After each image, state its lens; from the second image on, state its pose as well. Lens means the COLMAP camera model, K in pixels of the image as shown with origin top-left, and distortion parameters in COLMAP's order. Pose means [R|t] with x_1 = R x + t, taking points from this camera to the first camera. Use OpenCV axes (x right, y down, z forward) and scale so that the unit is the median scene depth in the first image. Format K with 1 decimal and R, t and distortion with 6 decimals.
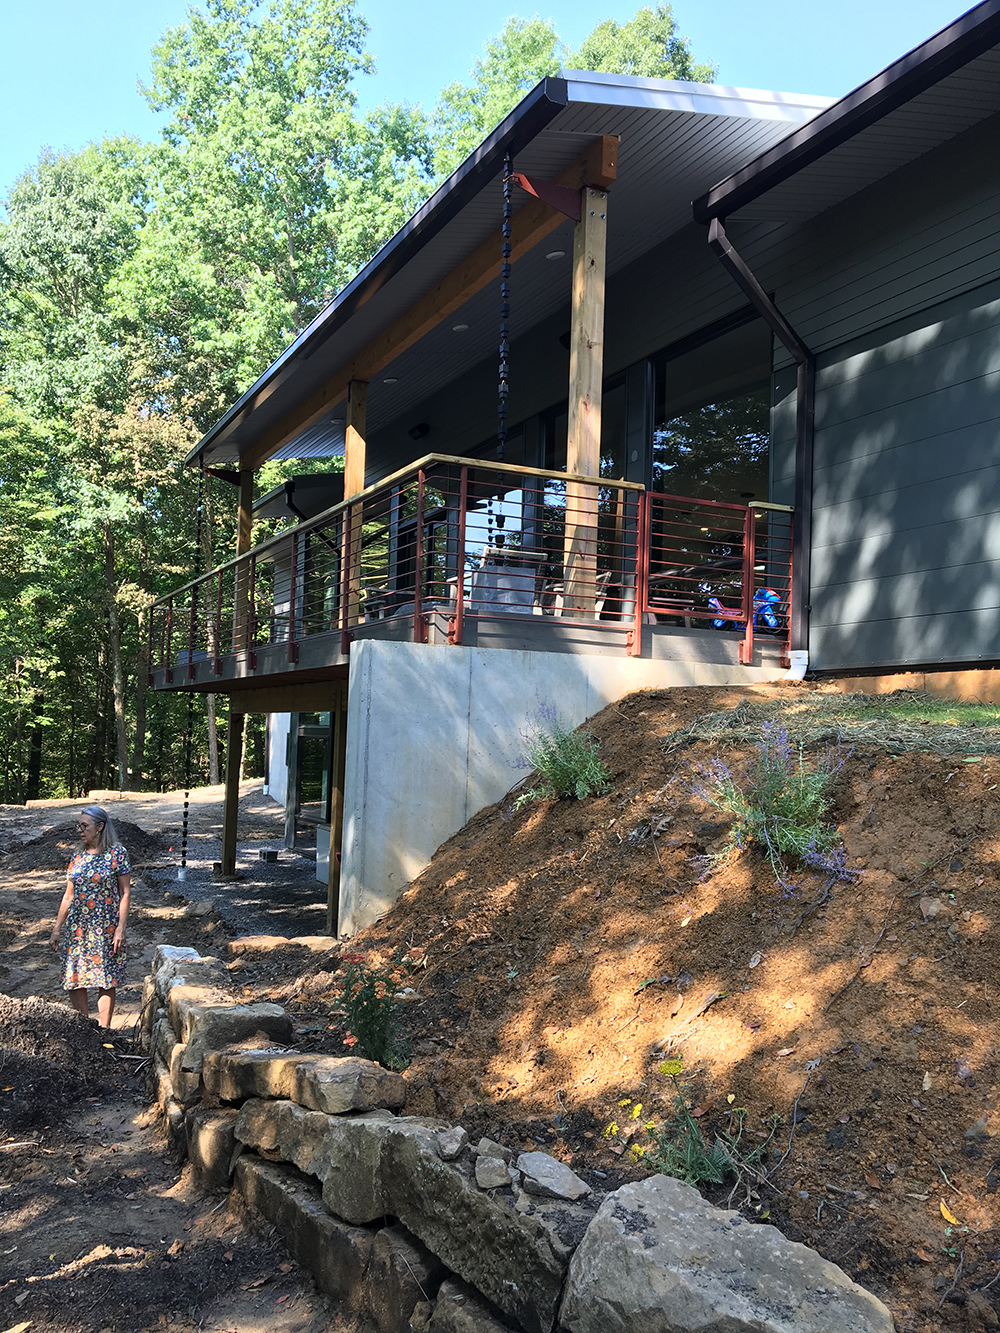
lens RADIAL K [[1131.8, 0, 500.4], [0, 1131.8, 666.9], [0, 0, 1]] dist [0.051461, -0.066322]
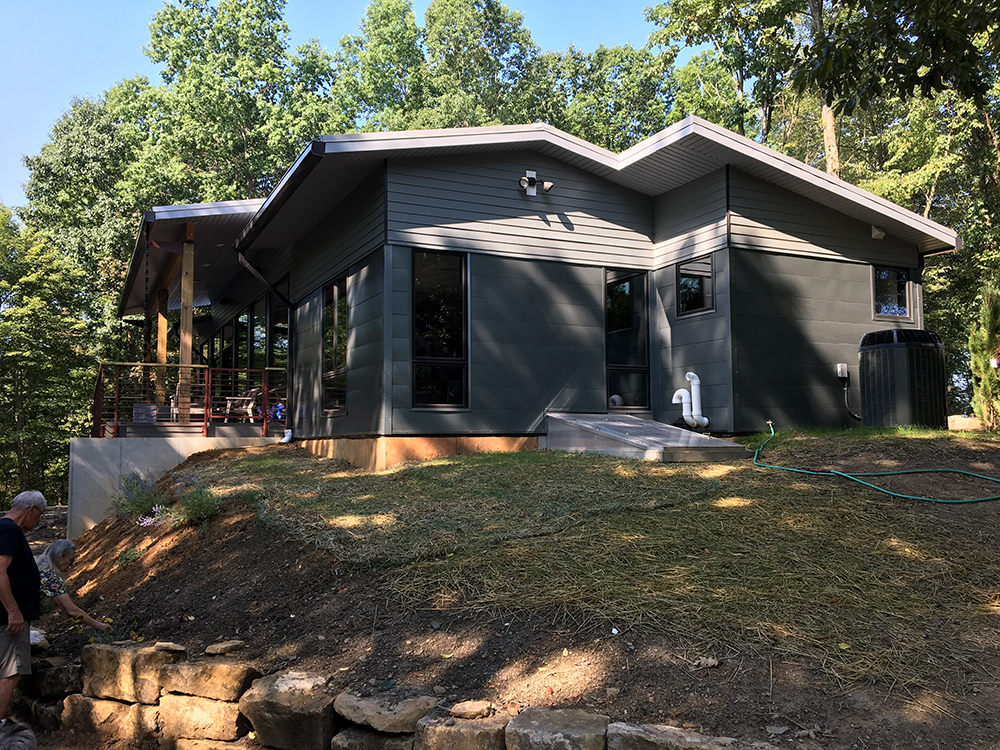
lens RADIAL K [[849.0, 0, 499.5], [0, 849.0, 375.8], [0, 0, 1]] dist [0.051461, -0.066322]
pose [[0.999322, -0.036686, -0.003110, 0.186686], [0.036637, 0.999224, -0.014441, -0.022005], [0.003638, 0.014317, 0.999891, -0.202019]]
